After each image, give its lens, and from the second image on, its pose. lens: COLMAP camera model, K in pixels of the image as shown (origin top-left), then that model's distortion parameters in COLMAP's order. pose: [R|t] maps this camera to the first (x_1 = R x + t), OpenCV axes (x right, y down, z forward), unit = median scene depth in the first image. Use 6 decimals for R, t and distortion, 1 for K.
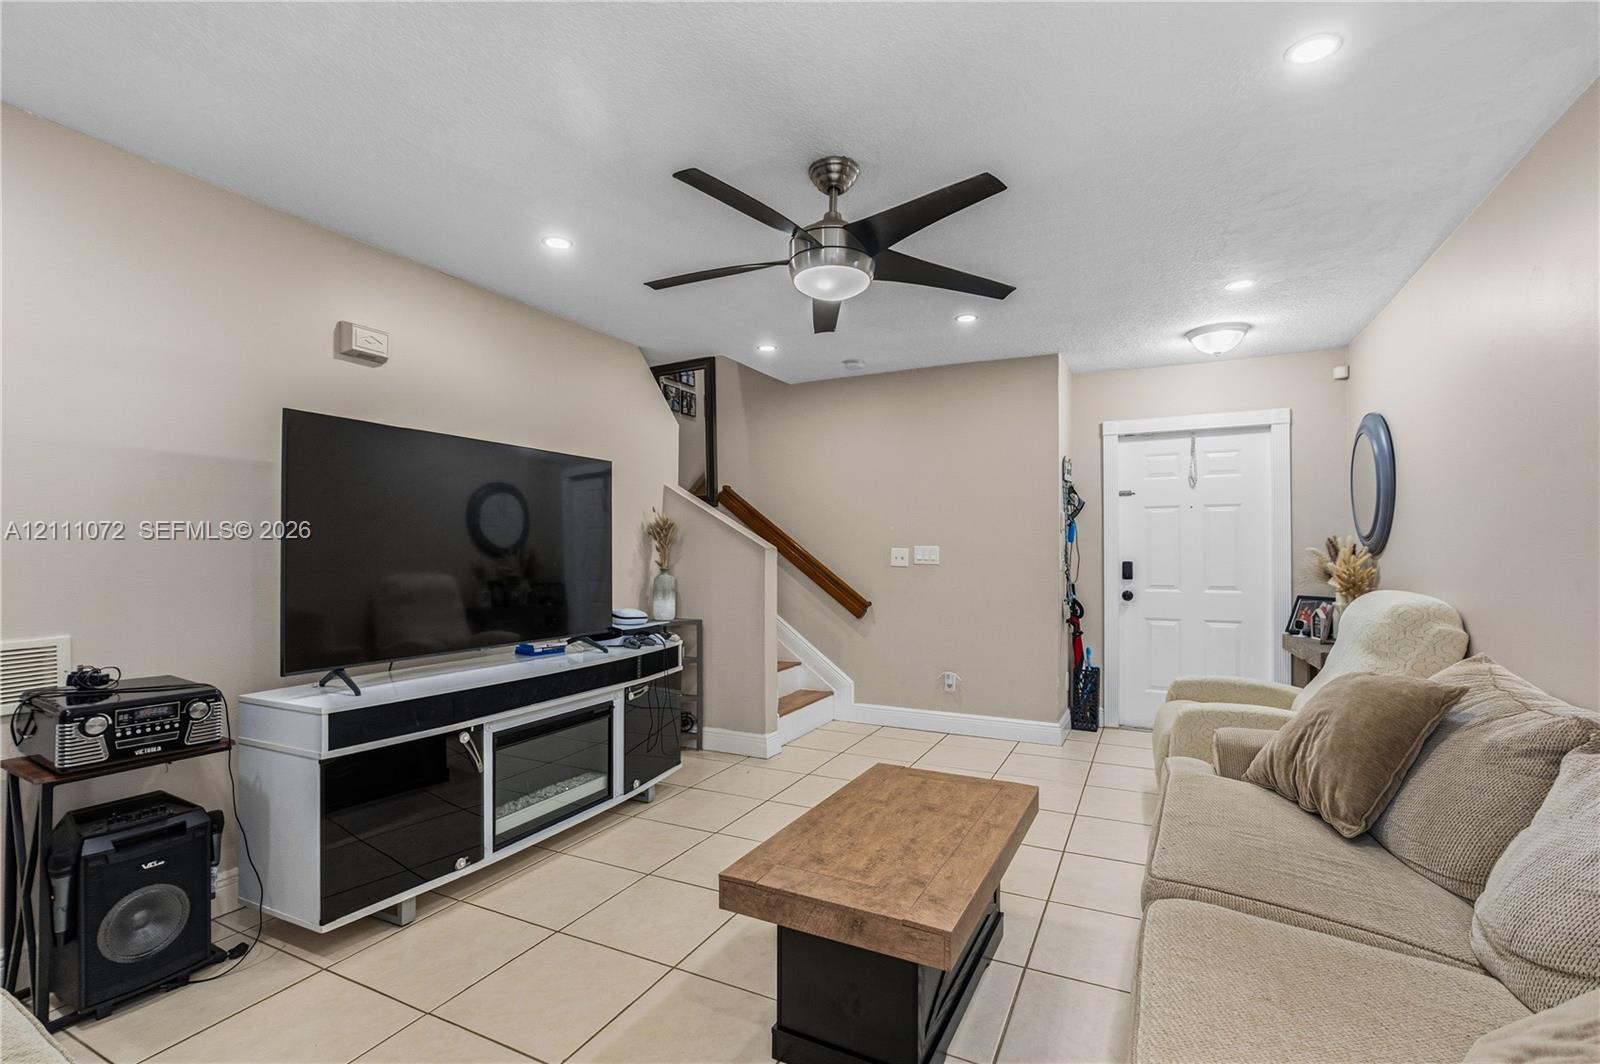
lens RADIAL K [[712.8, 0, 805.5], [0, 712.8, 546.3], [0, 0, 1]] dist [-0.002692, 0.000311]
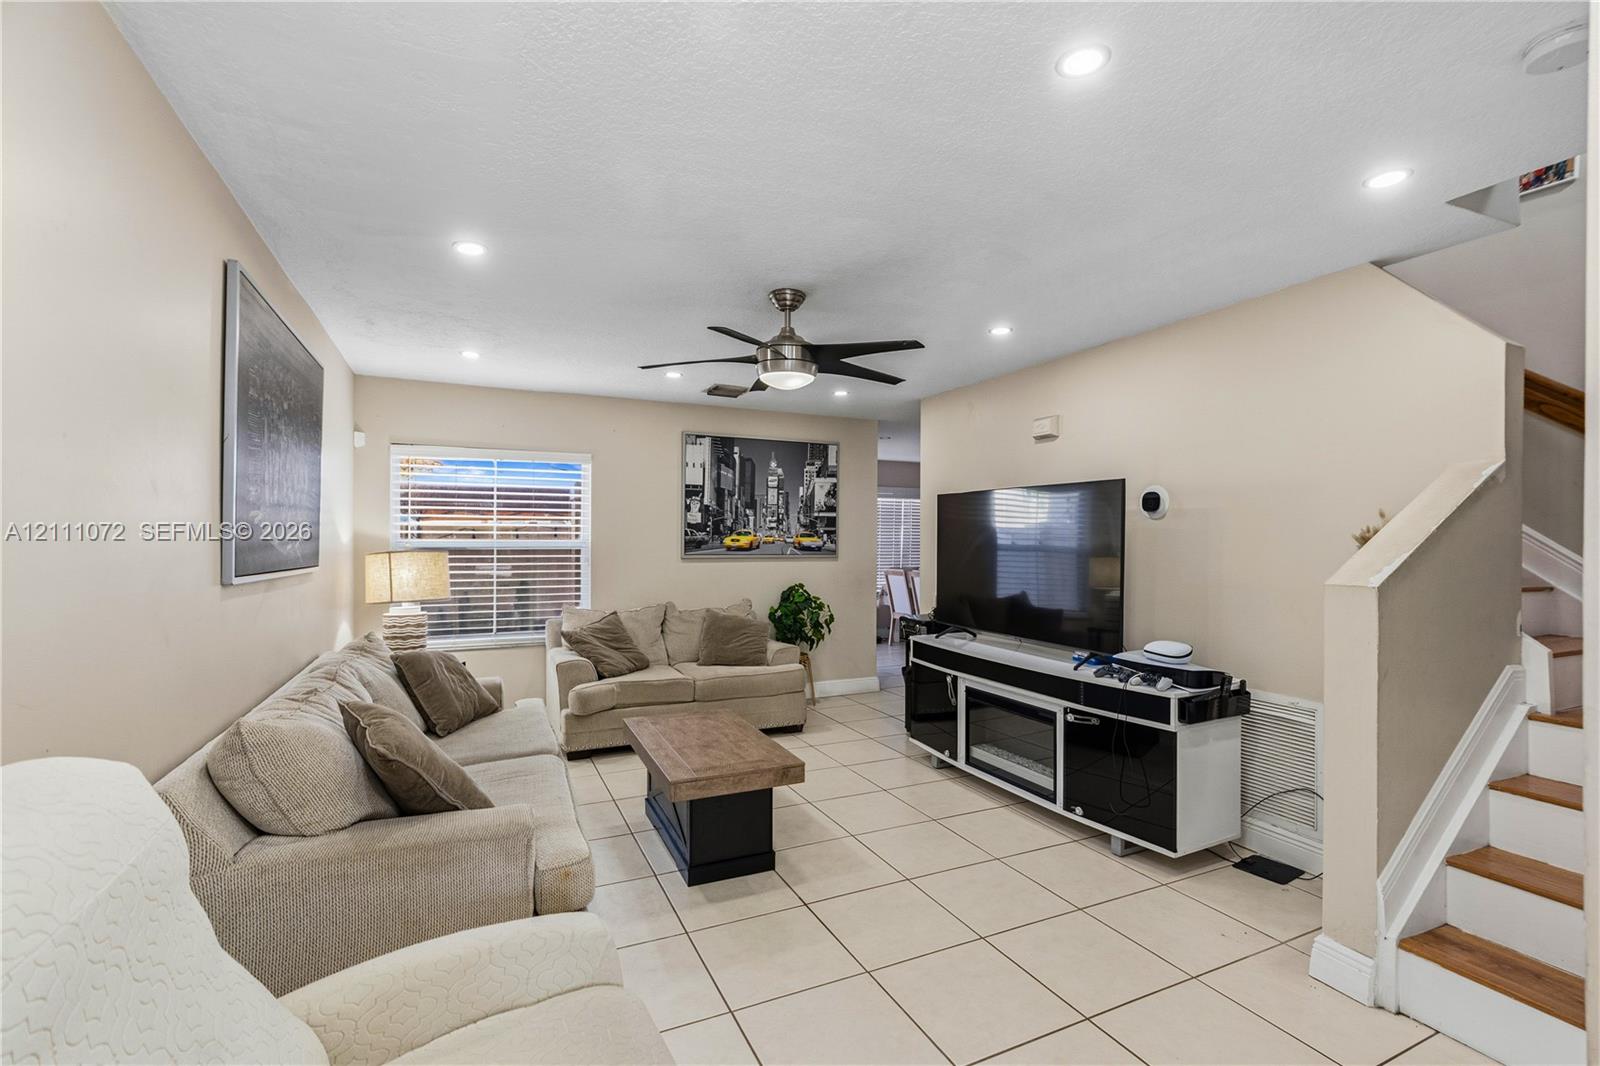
lens RADIAL K [[723.4, 0, 798.3], [0, 723.4, 539.2], [0, 0, 1]] dist [-0.003722, 0.000299]
pose [[-0.621538, -0.001140, -0.783383, 0.918333], [0.002622, 0.999990, -0.003535, -0.043945], [0.783380, -0.004252, -0.621529, 1.550015]]
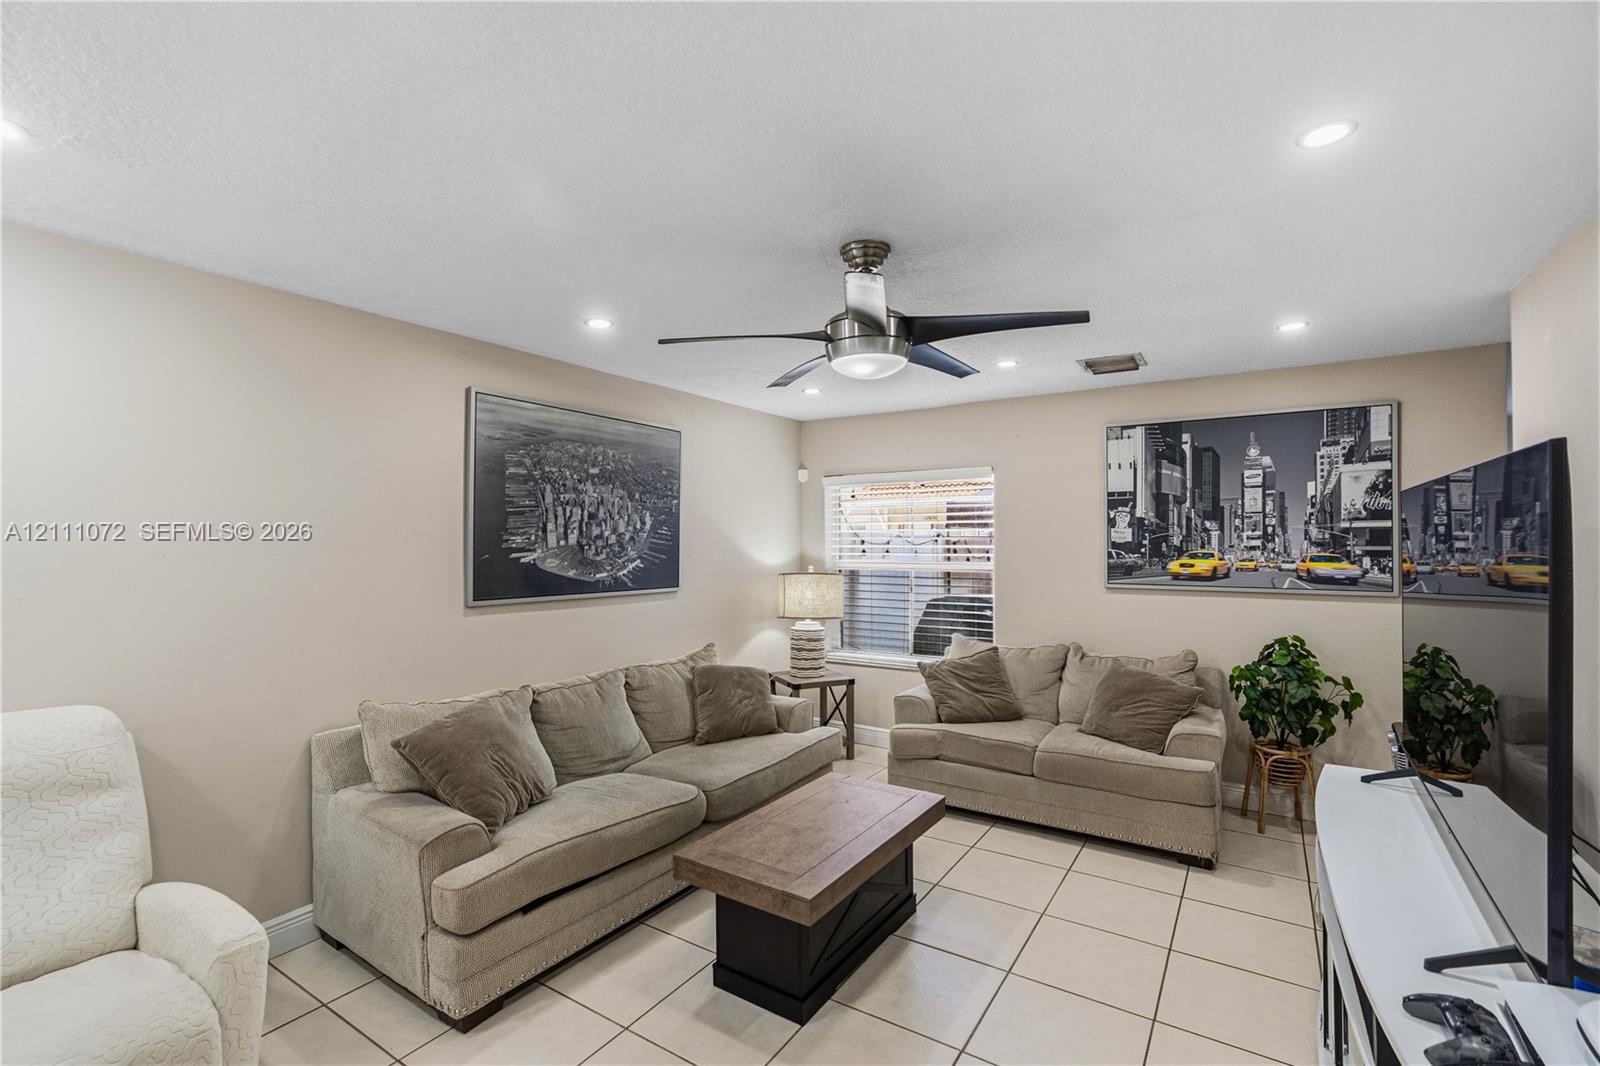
lens RADIAL K [[715.6, 0, 804.8], [0, 715.6, 533.5], [0, 0, 1]] dist [-0.005224, 0.000840]
pose [[-0.993590, 0.006968, 0.112828, 0.012479], [0.005100, 0.999845, -0.016841, -0.092817], [-0.112928, -0.016157, -0.993472, 1.653474]]
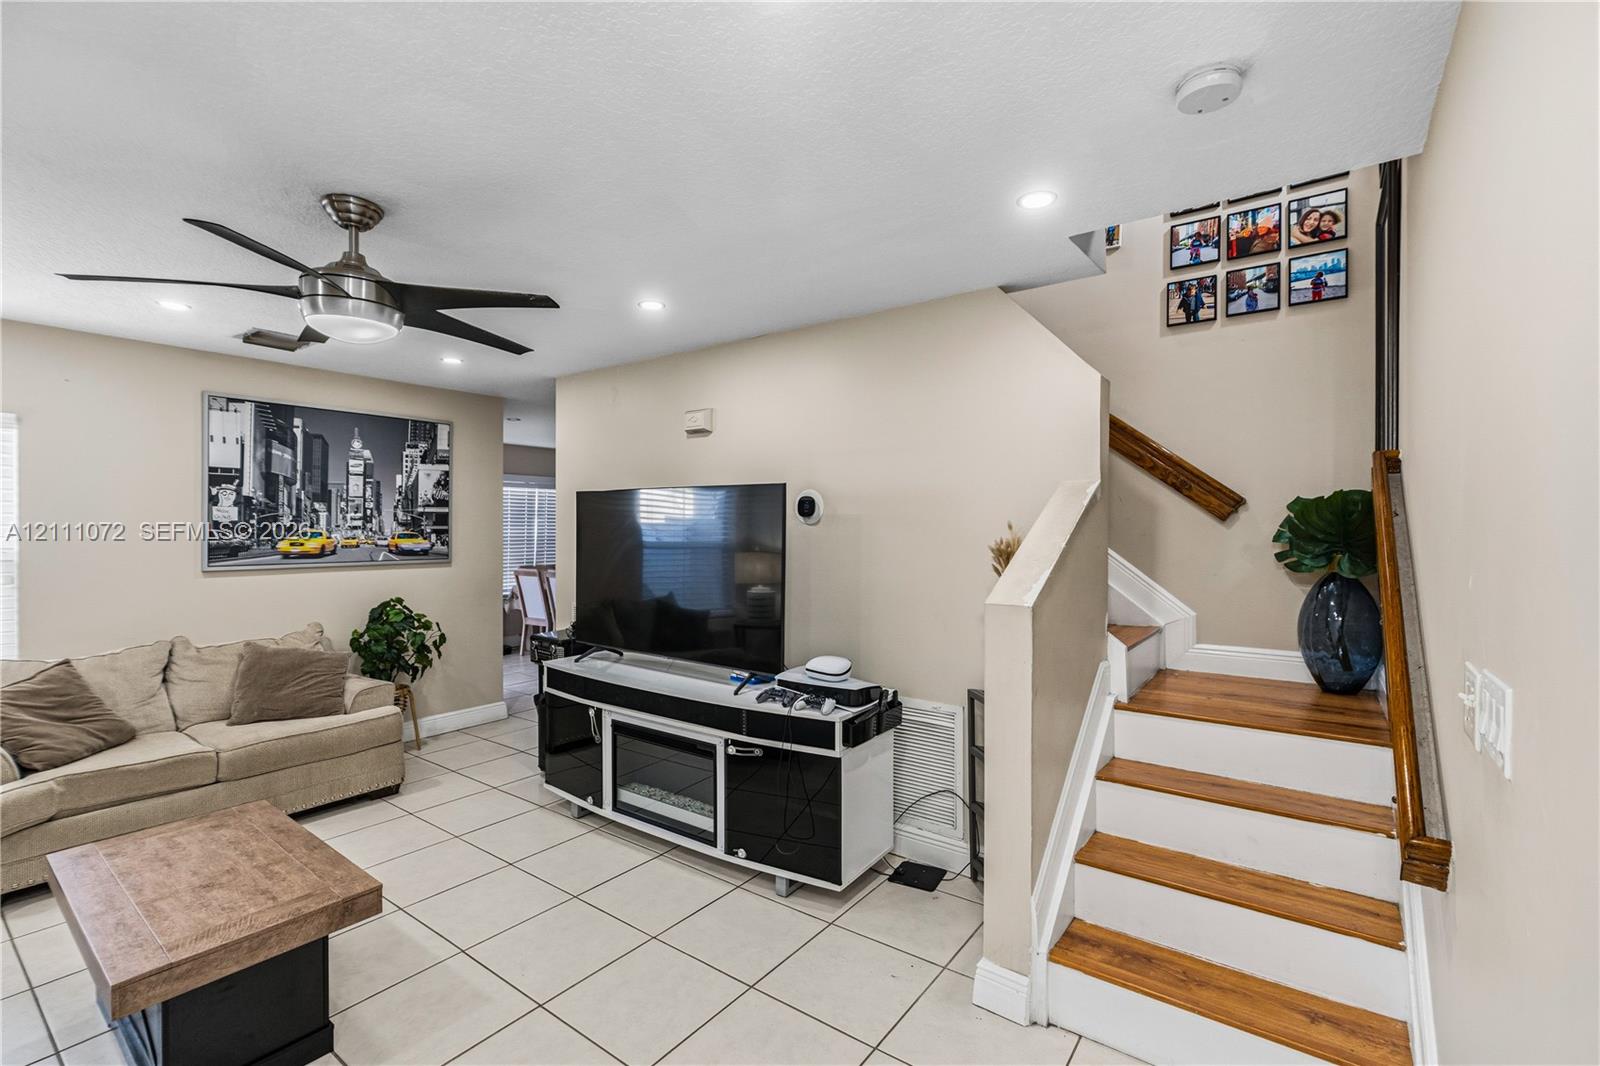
lens RADIAL K [[715.6, 0, 804.8], [0, 715.6, 533.5], [0, 0, 1]] dist [-0.005224, 0.000840]
pose [[-0.170180, 0.010839, -0.985353, 0.720636], [0.005365, 0.999935, 0.010073, -0.080925], [0.985398, -0.003572, -0.170227, 1.445510]]
